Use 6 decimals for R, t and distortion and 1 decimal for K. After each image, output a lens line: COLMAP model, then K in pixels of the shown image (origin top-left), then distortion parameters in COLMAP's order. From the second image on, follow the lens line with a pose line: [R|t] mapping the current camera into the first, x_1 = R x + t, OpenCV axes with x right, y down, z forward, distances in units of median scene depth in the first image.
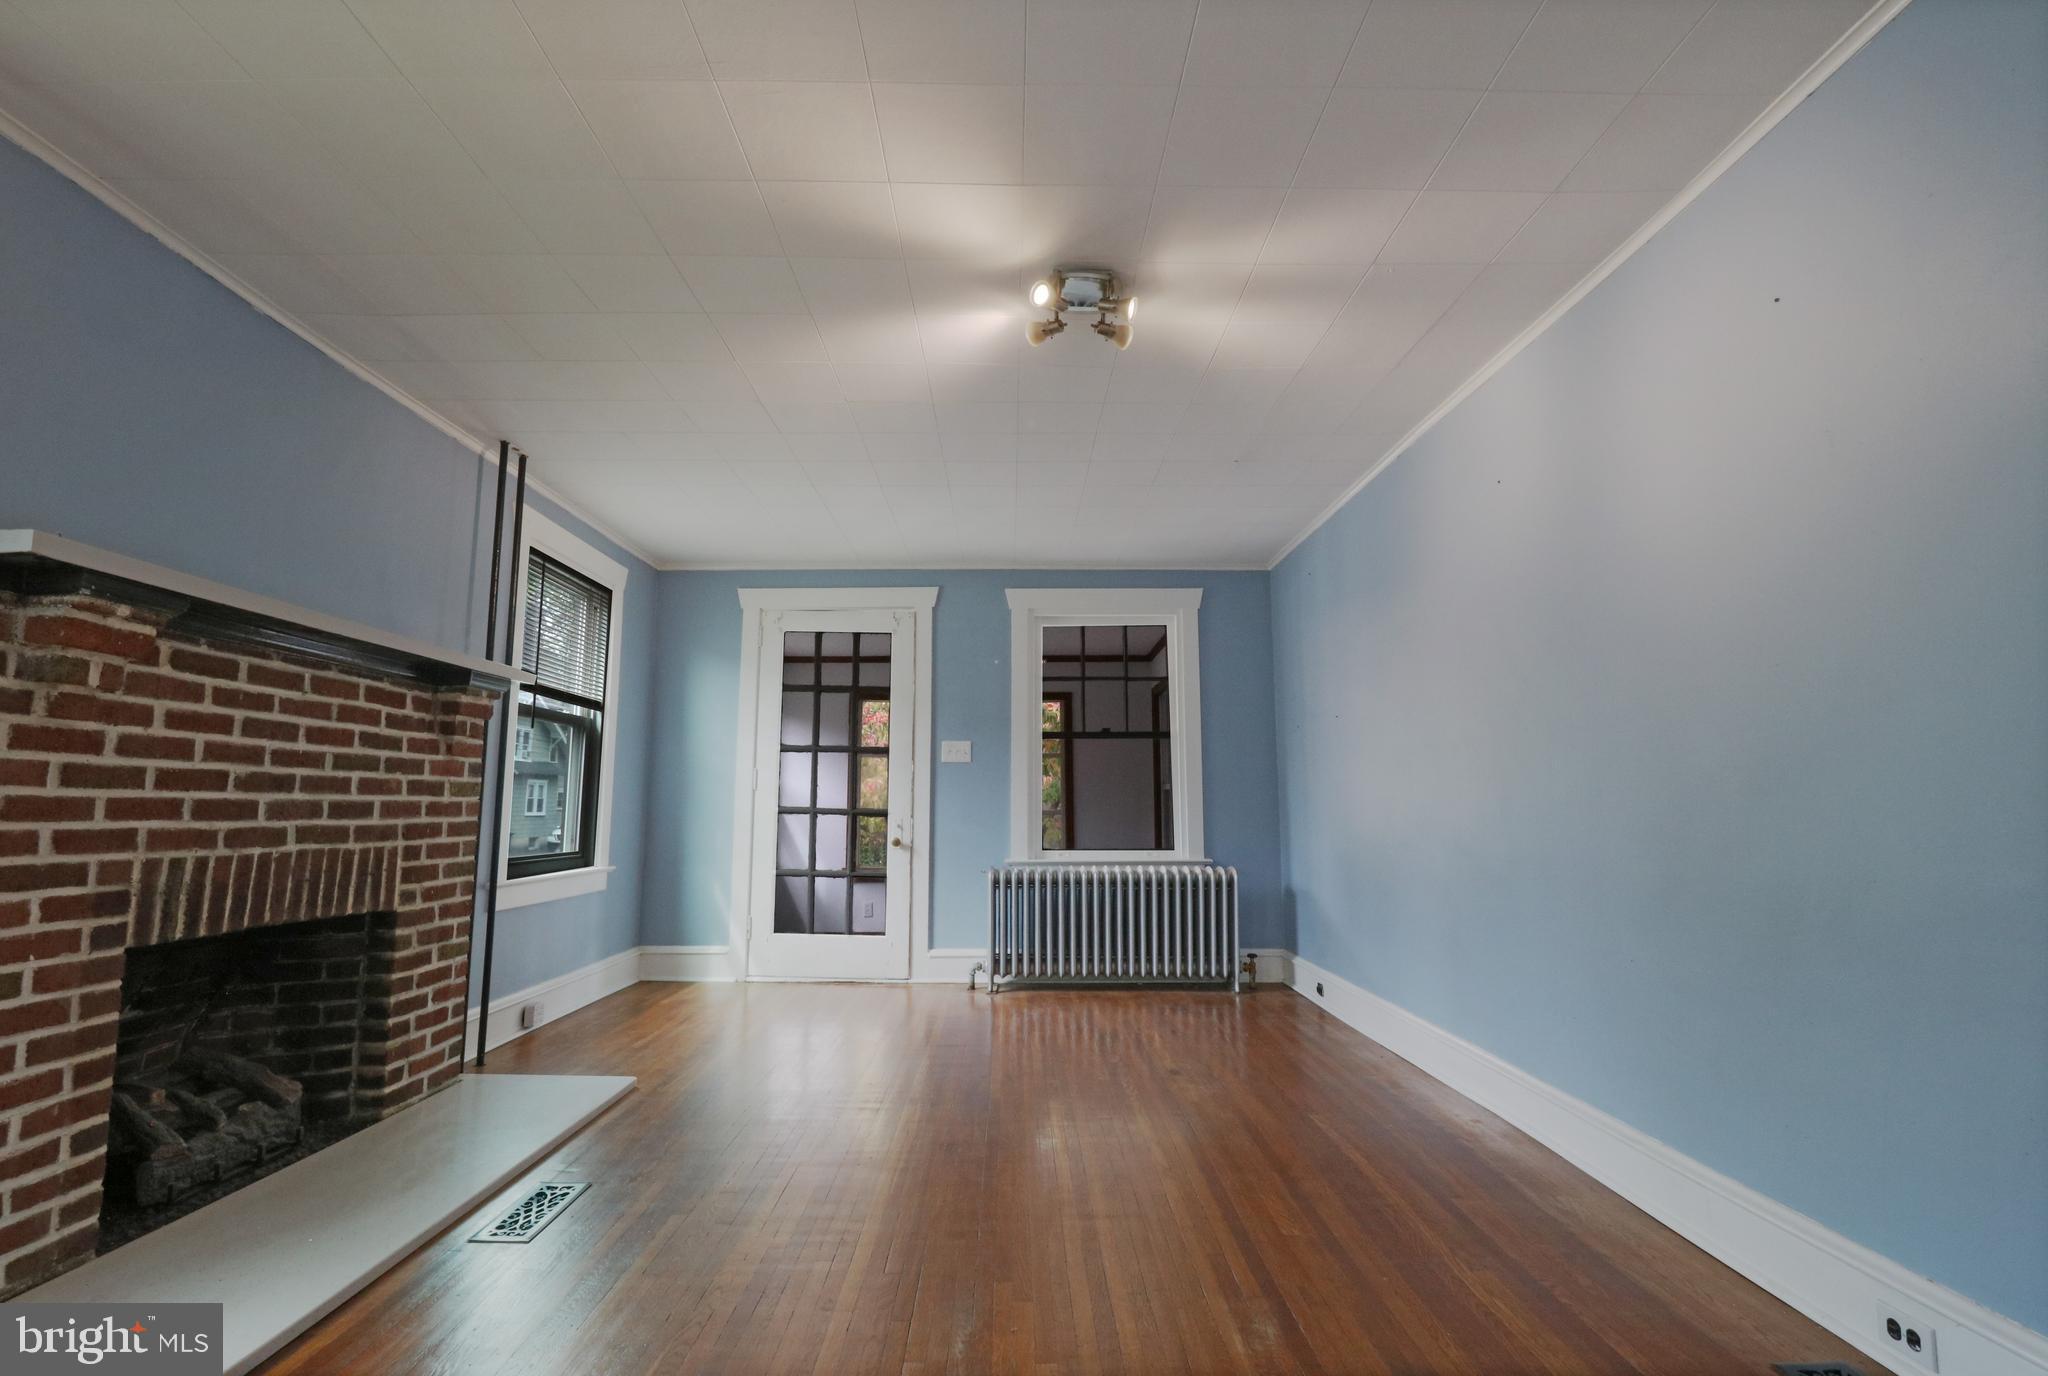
lens RADIAL K [[957.6, 0, 1019.9], [0, 957.6, 672.9], [0, 0, 1]] dist [-0.010812, -0.007351]
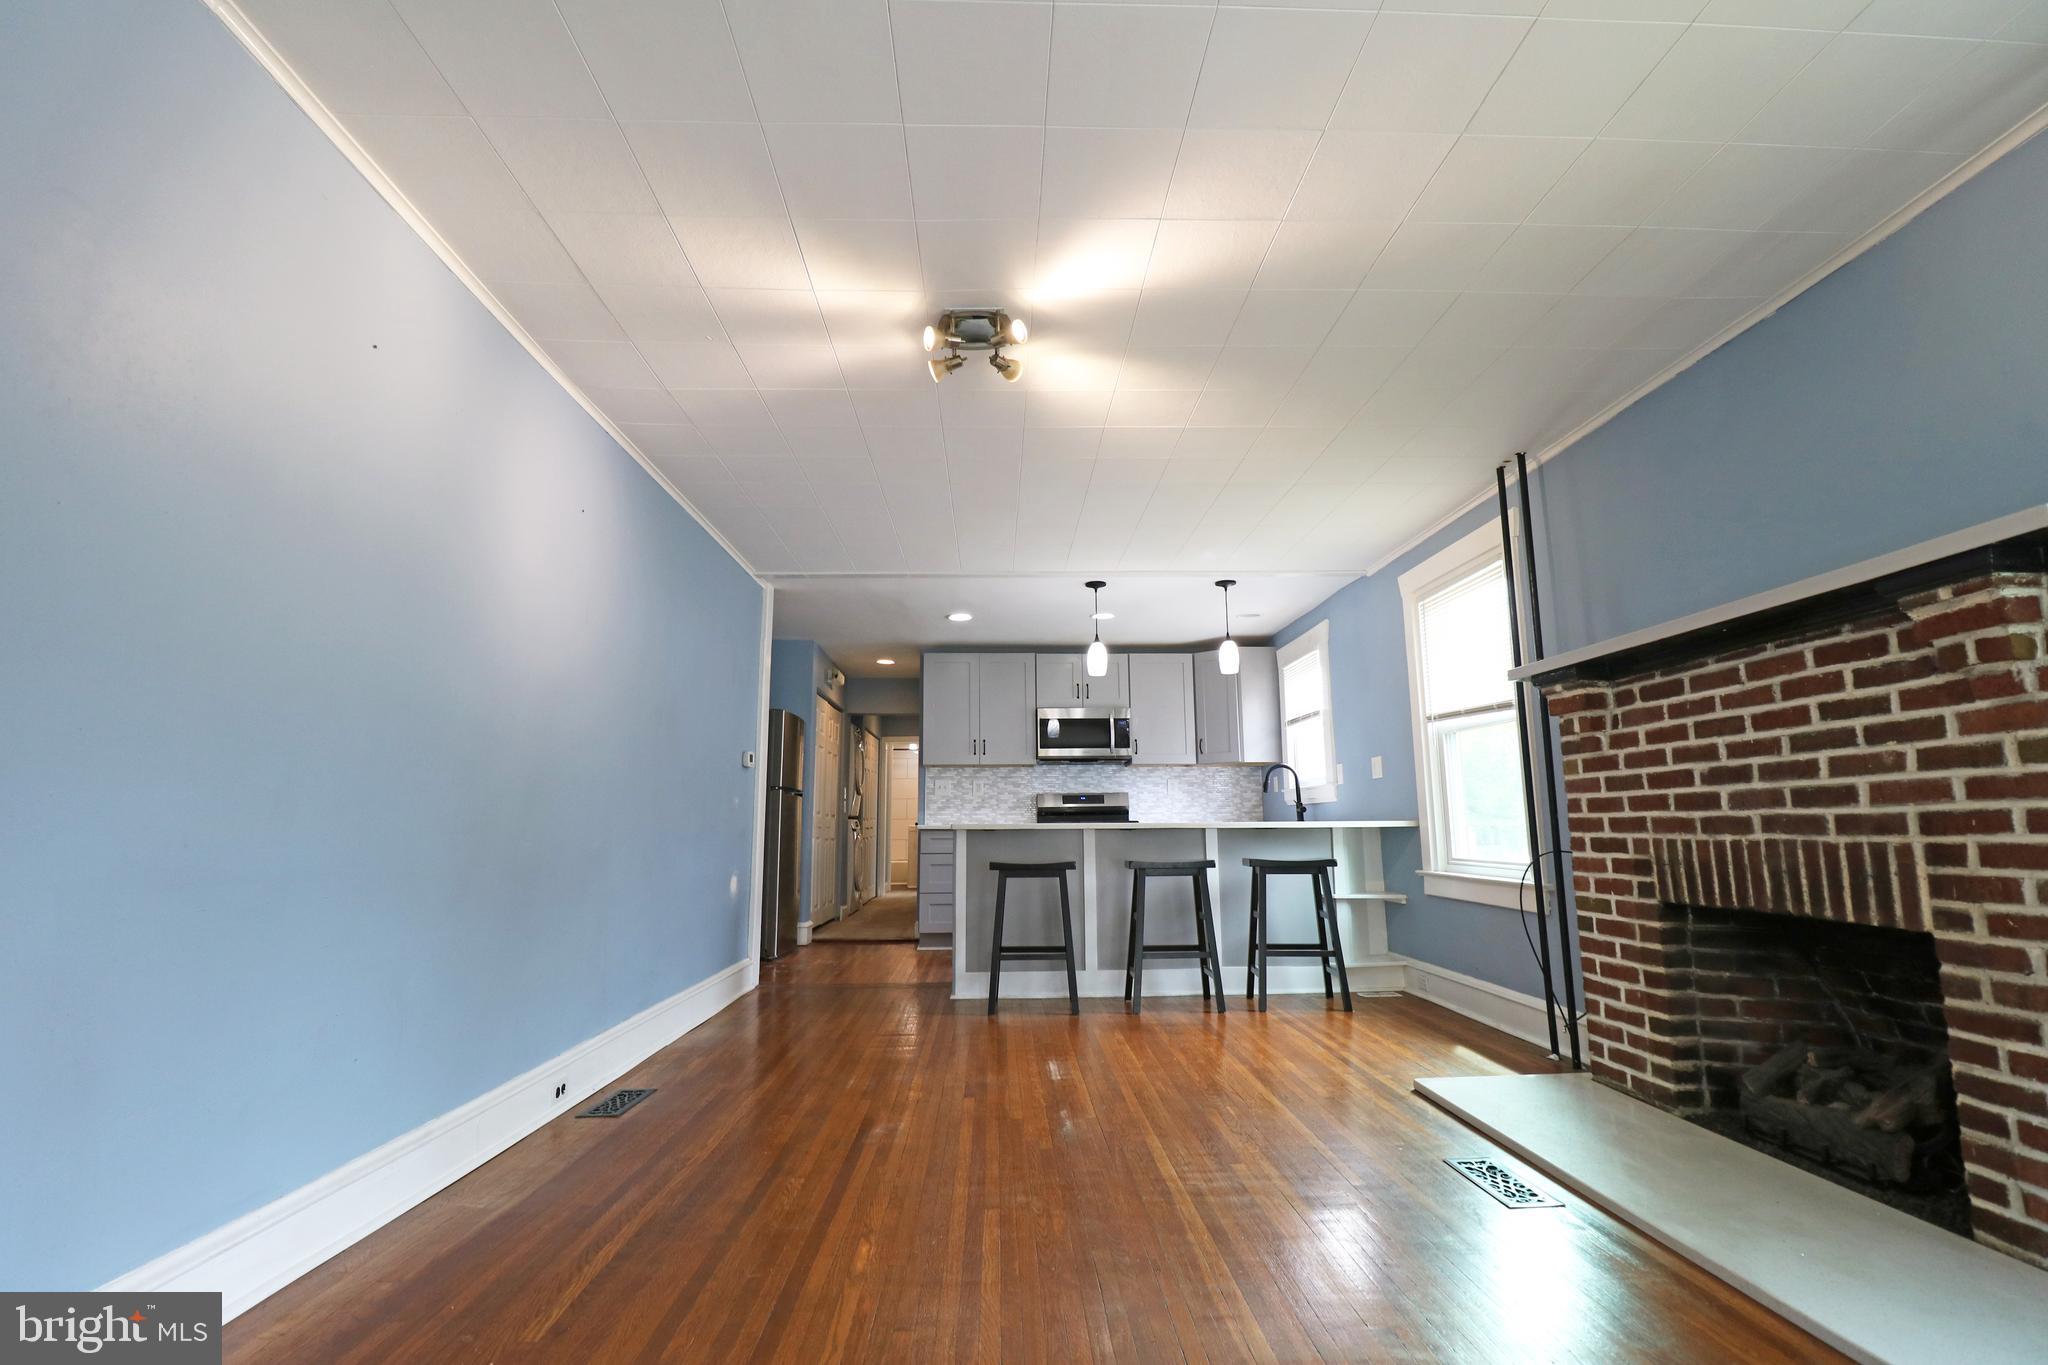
lens RADIAL K [[949.5, 0, 1025.4], [0, 949.5, 671.5], [0, 0, 1]] dist [0.000904, -0.013354]
pose [[-0.999748, 0.002044, -0.022348, 0.029786], [0.008619, 0.954436, -0.298290, 0.273221], [0.020720, -0.298408, -0.954214, 1.758947]]
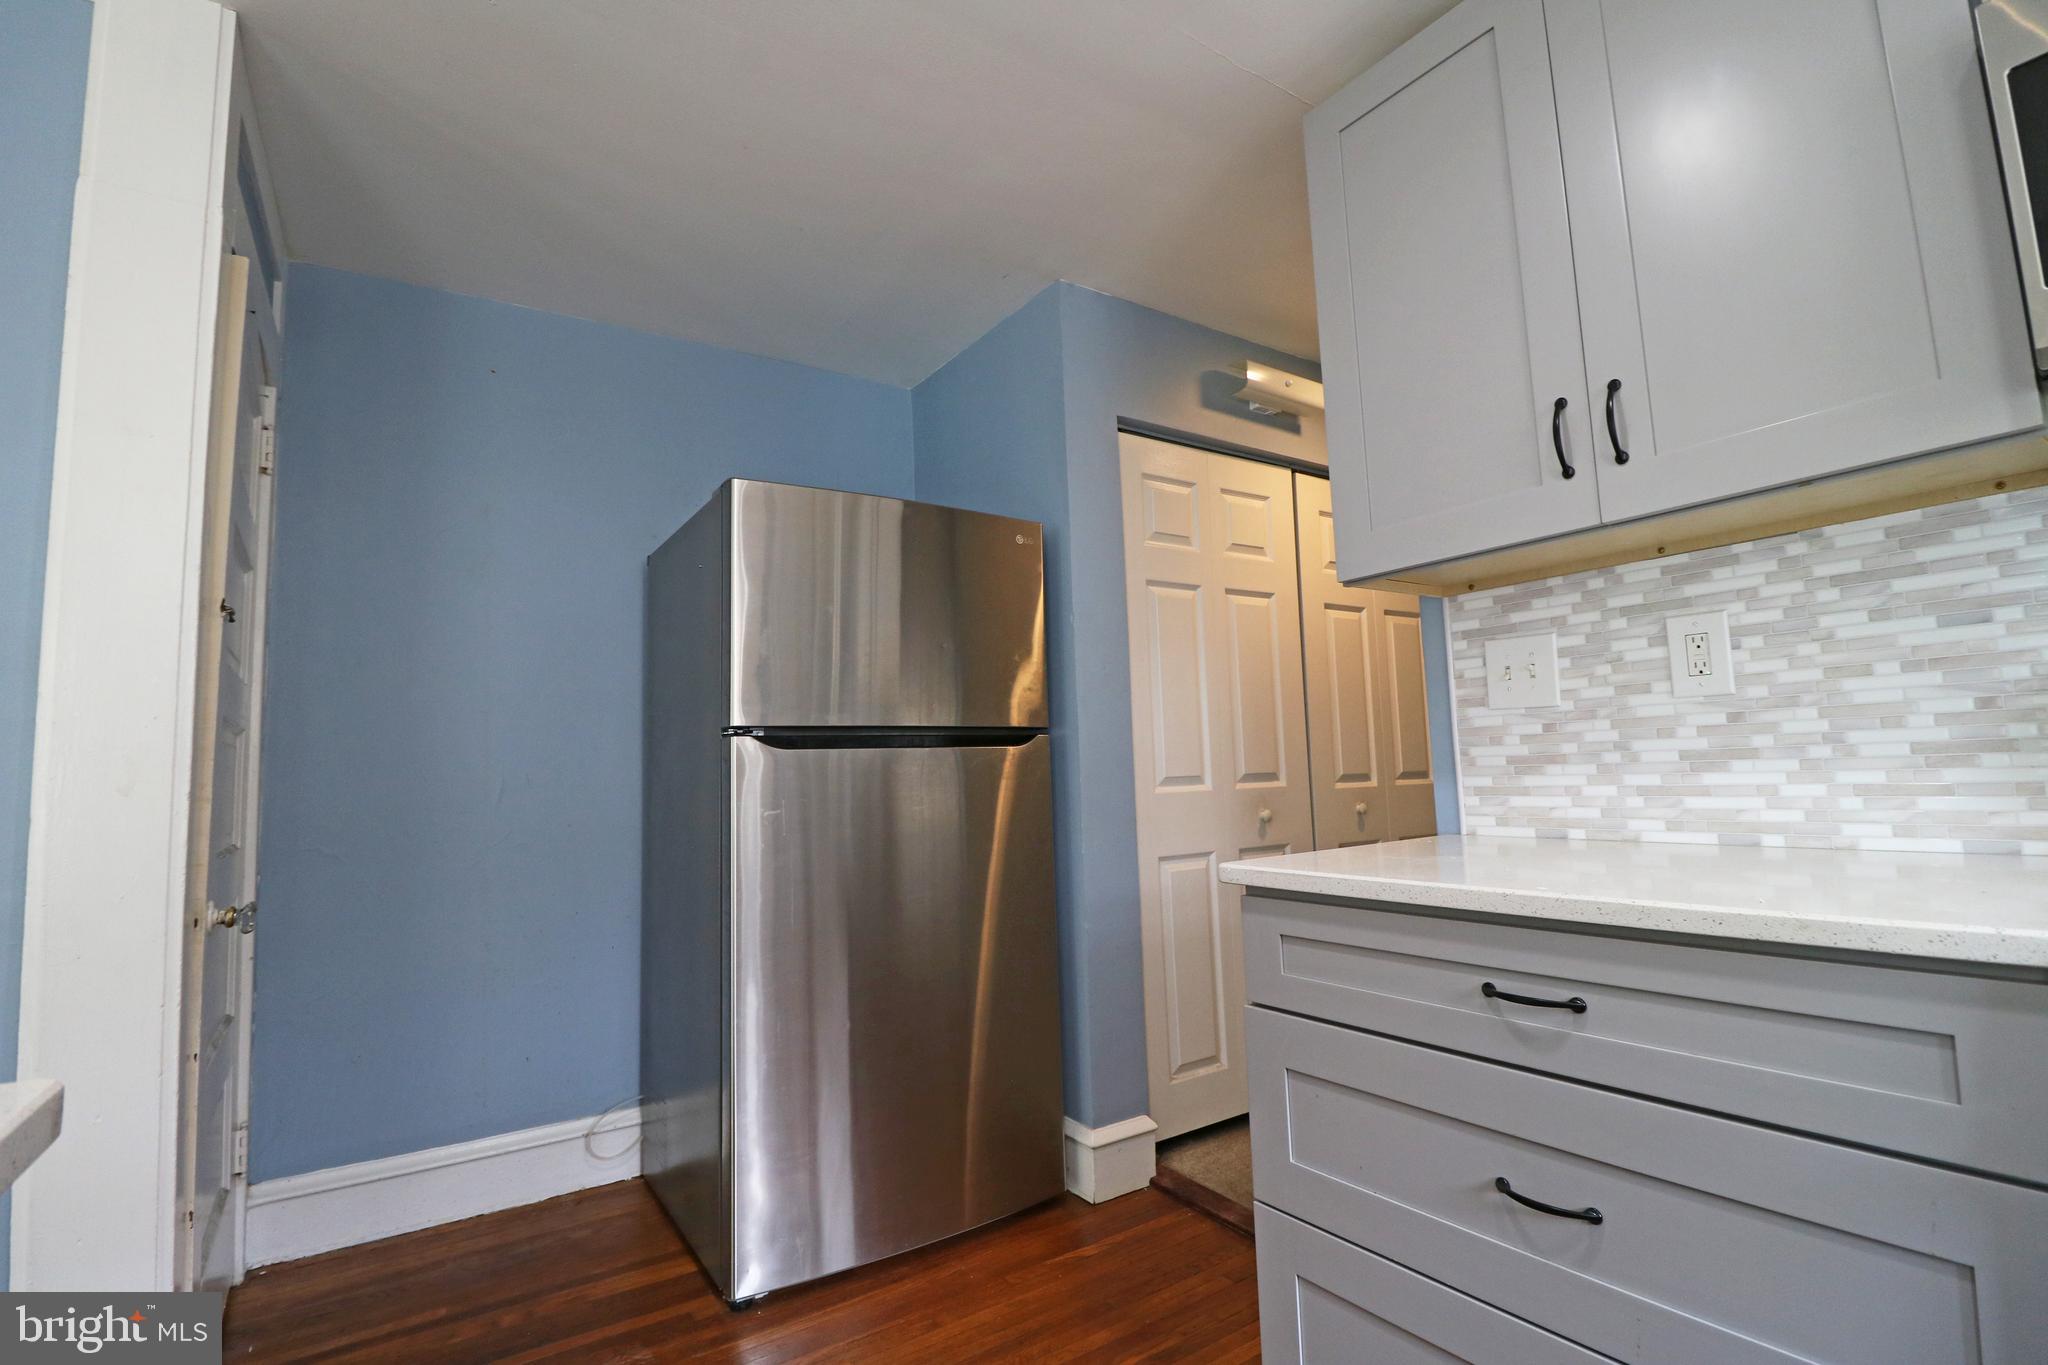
lens RADIAL K [[949.5, 0, 1029.1], [0, 949.5, 673.1], [0, 0, 1]] dist [0.000904, -0.013354]
pose [[-0.540384, 0.105296, 0.834804, -0.134506], [-0.084196, 0.980393, -0.178161, -0.092434], [-0.837195, -0.166562, -0.520923, -0.393974]]
